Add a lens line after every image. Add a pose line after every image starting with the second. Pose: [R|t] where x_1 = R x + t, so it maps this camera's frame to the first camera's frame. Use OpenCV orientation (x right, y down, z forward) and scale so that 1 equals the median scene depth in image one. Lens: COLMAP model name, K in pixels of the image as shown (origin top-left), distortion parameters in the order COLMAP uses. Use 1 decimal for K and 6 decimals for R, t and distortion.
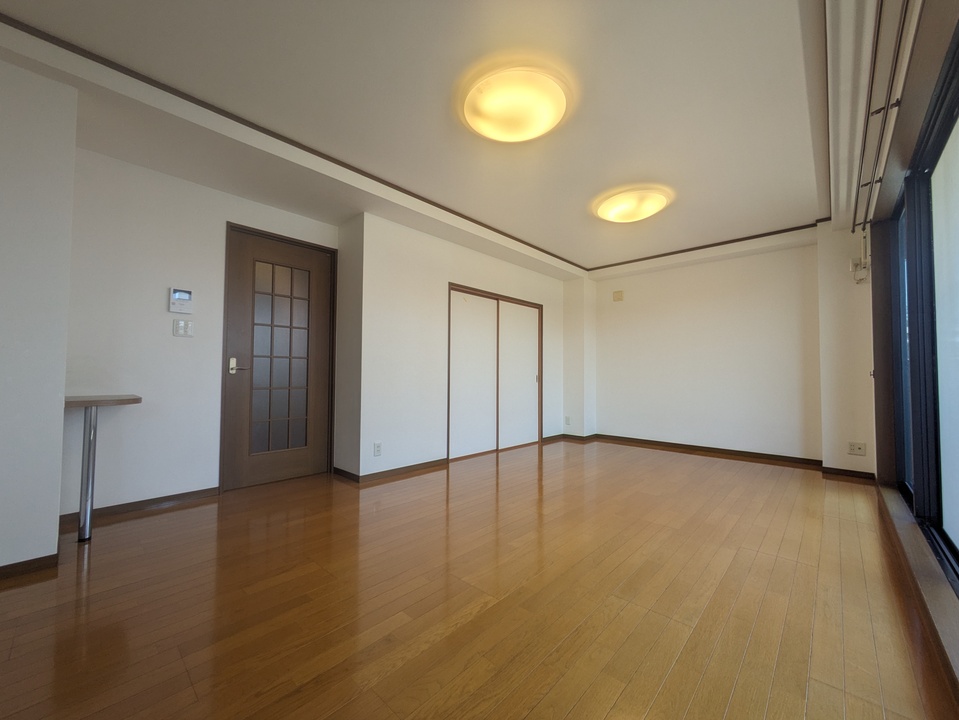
lens RADIAL K [[379.2, 0, 482.6], [0, 379.2, 362.4], [0, 0, 1]] dist [0.001593, 0.000249]
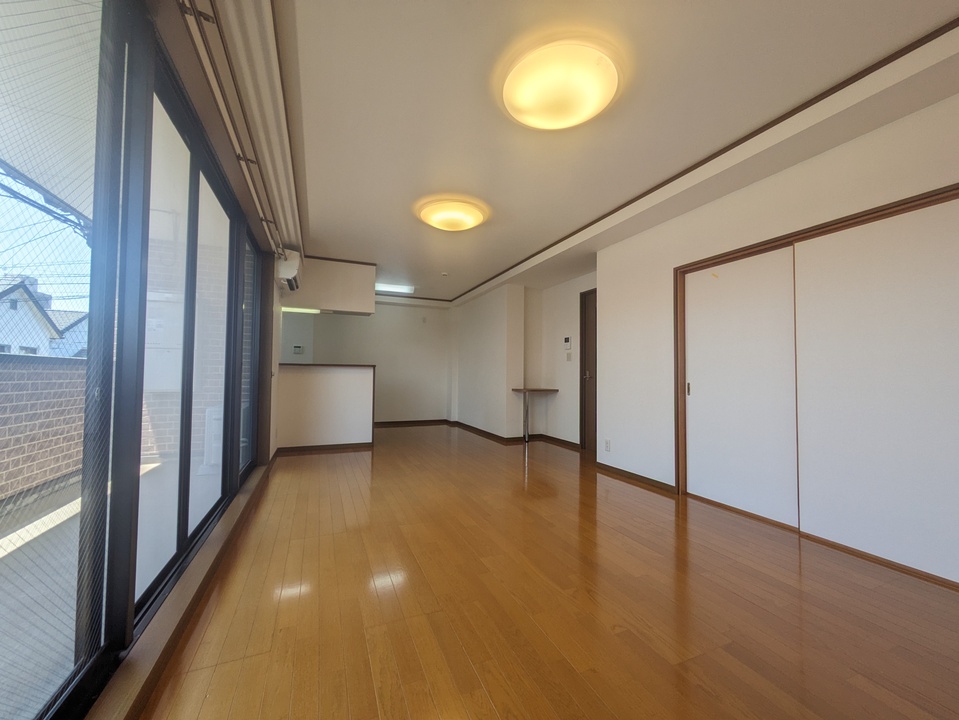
lens RADIAL K [[379.2, 0, 482.6], [0, 379.2, 362.4], [0, 0, 1]] dist [0.001593, 0.000249]
pose [[-0.403143, -0.041521, -0.914195, 1.014487], [0.015282, 0.998525, -0.052091, 0.029357], [0.915009, -0.034971, -0.401914, 1.189071]]
